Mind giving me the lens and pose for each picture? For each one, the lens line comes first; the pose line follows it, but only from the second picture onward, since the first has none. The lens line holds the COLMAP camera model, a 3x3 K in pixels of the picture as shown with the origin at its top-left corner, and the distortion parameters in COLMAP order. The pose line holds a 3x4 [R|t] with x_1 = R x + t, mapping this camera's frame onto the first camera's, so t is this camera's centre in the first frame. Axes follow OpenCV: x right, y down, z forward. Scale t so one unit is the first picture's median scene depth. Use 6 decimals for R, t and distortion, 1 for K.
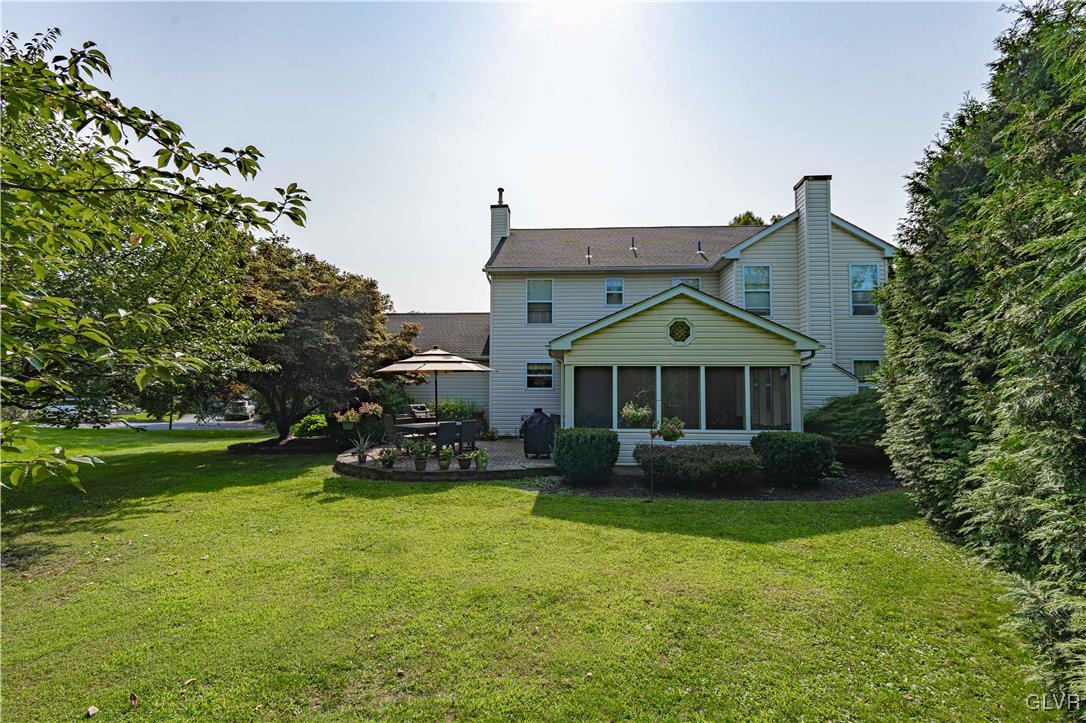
lens RADIAL K [[508.2, 0, 543.0], [0, 508.2, 361.5], [0, 0, 1]] dist [0.015436, 0.000431]
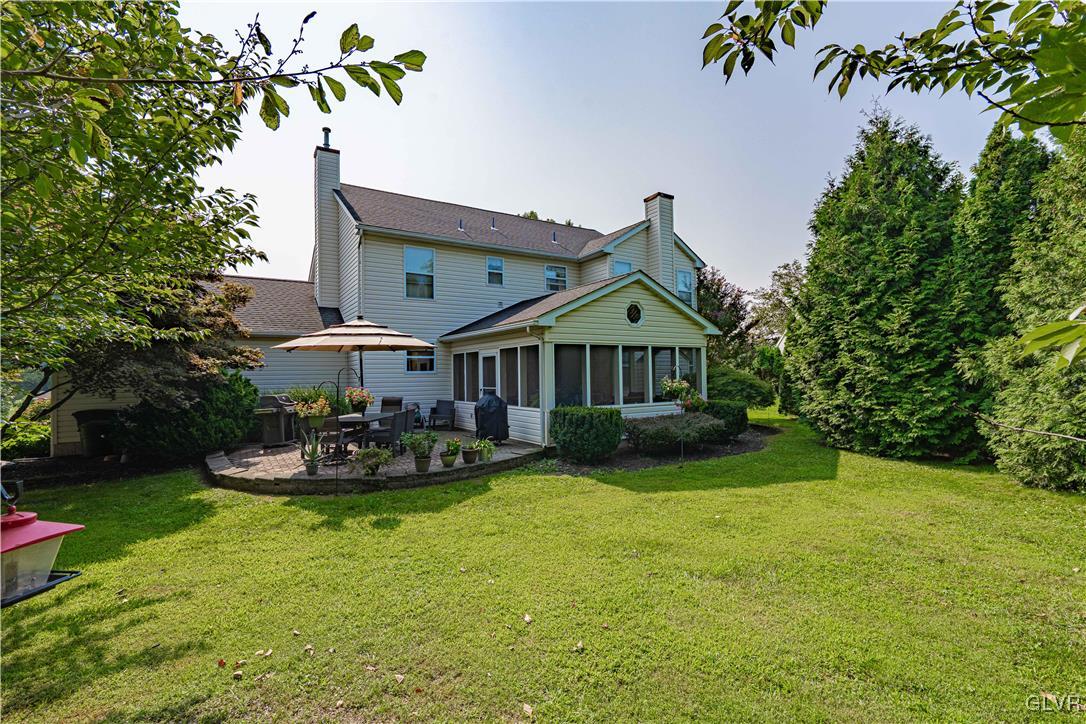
lens RADIAL K [[509.7, 0, 543.0], [0, 509.7, 362.0], [0, 0, 1]] dist [-0.002306, -0.000046]
pose [[0.797030, 0.001614, 0.603938, -0.533725], [-0.011750, 0.999849, 0.012836, 0.031590], [-0.603826, -0.017327, 0.796928, 0.250510]]
